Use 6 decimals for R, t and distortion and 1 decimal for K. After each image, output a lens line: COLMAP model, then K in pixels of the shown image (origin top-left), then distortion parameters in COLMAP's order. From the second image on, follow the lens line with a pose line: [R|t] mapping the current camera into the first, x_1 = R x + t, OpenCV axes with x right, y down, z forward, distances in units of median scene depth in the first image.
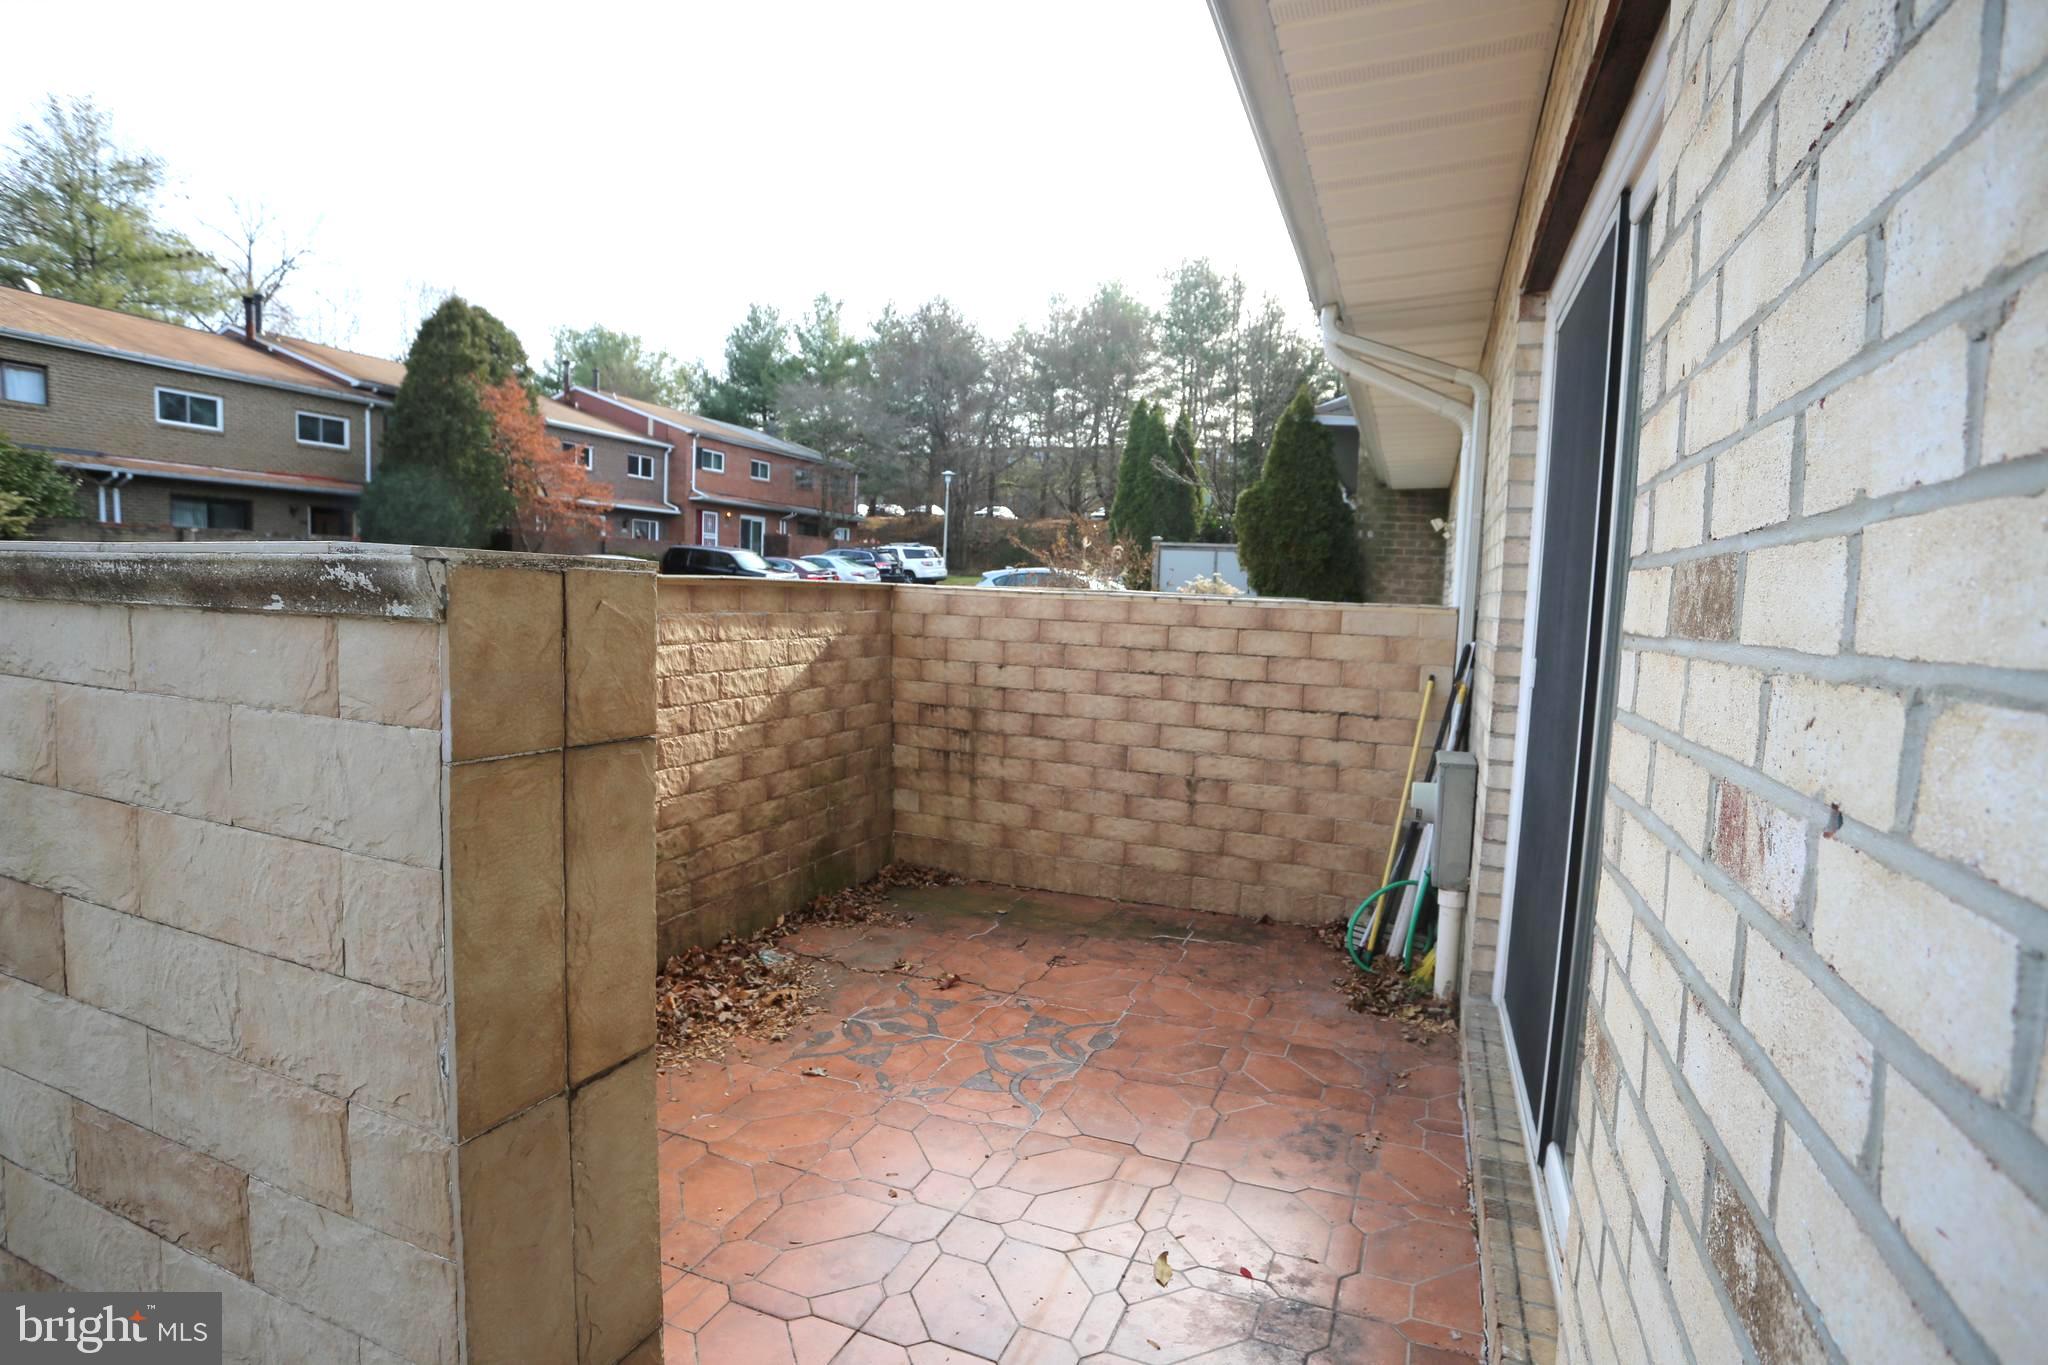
lens RADIAL K [[993.0, 0, 1025.4], [0, 993.0, 686.8], [0, 0, 1]] dist [-0.074214, 0.034712]
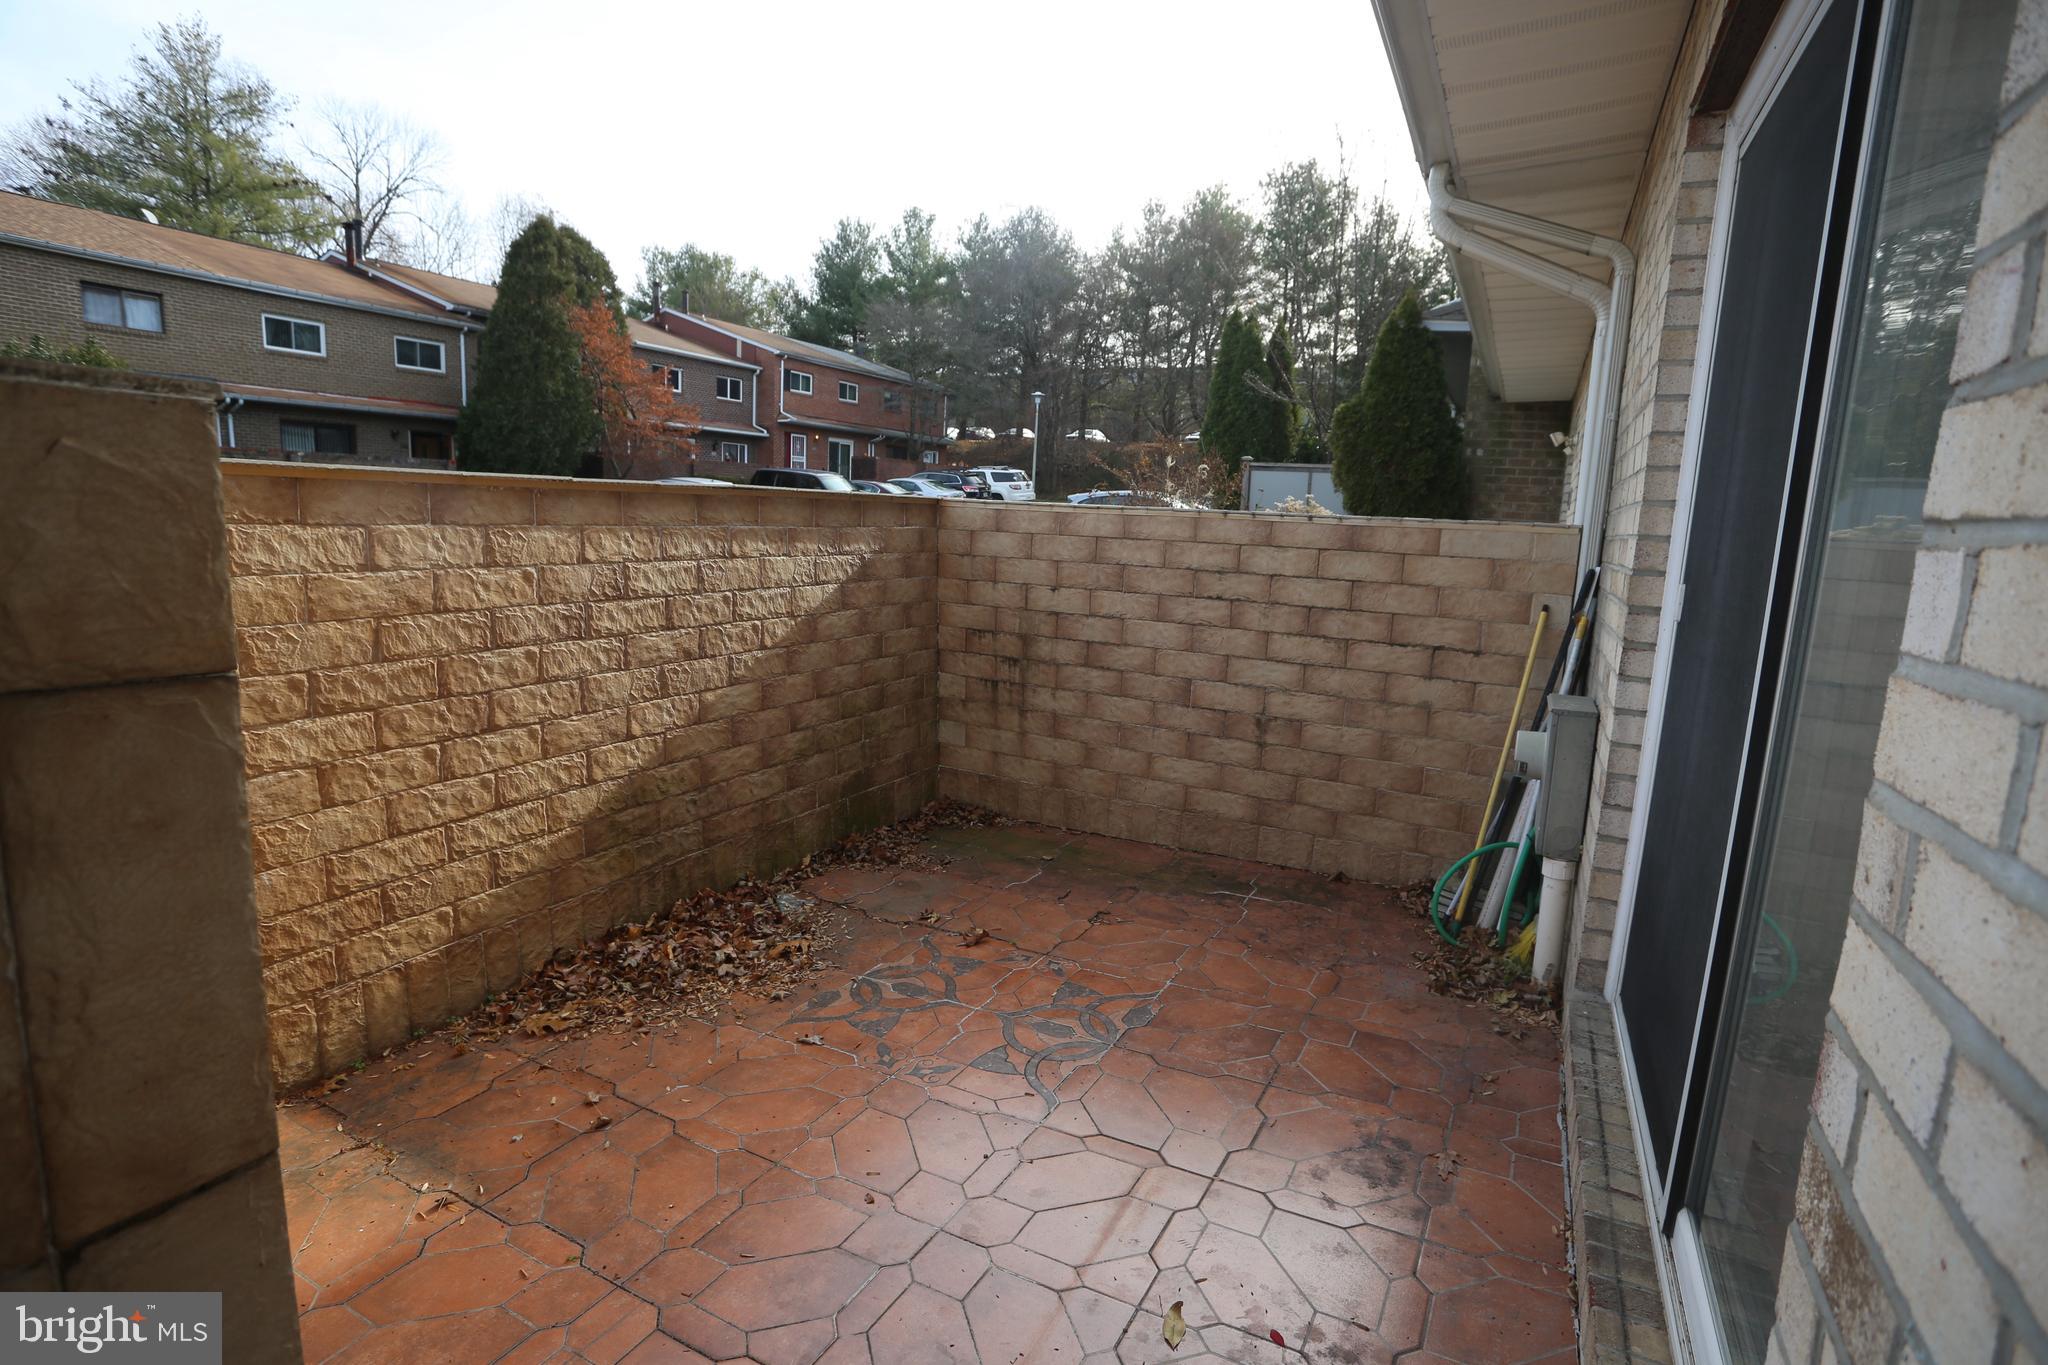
lens RADIAL K [[993.0, 0, 1025.4], [0, 993.0, 686.8], [0, 0, 1]] dist [-0.074214, 0.034712]
pose [[0.995705, 0.019001, -0.090614, 0.039065], [-0.012272, 0.997165, 0.074245, 0.001738], [0.091768, -0.072814, 0.993115, 0.105721]]
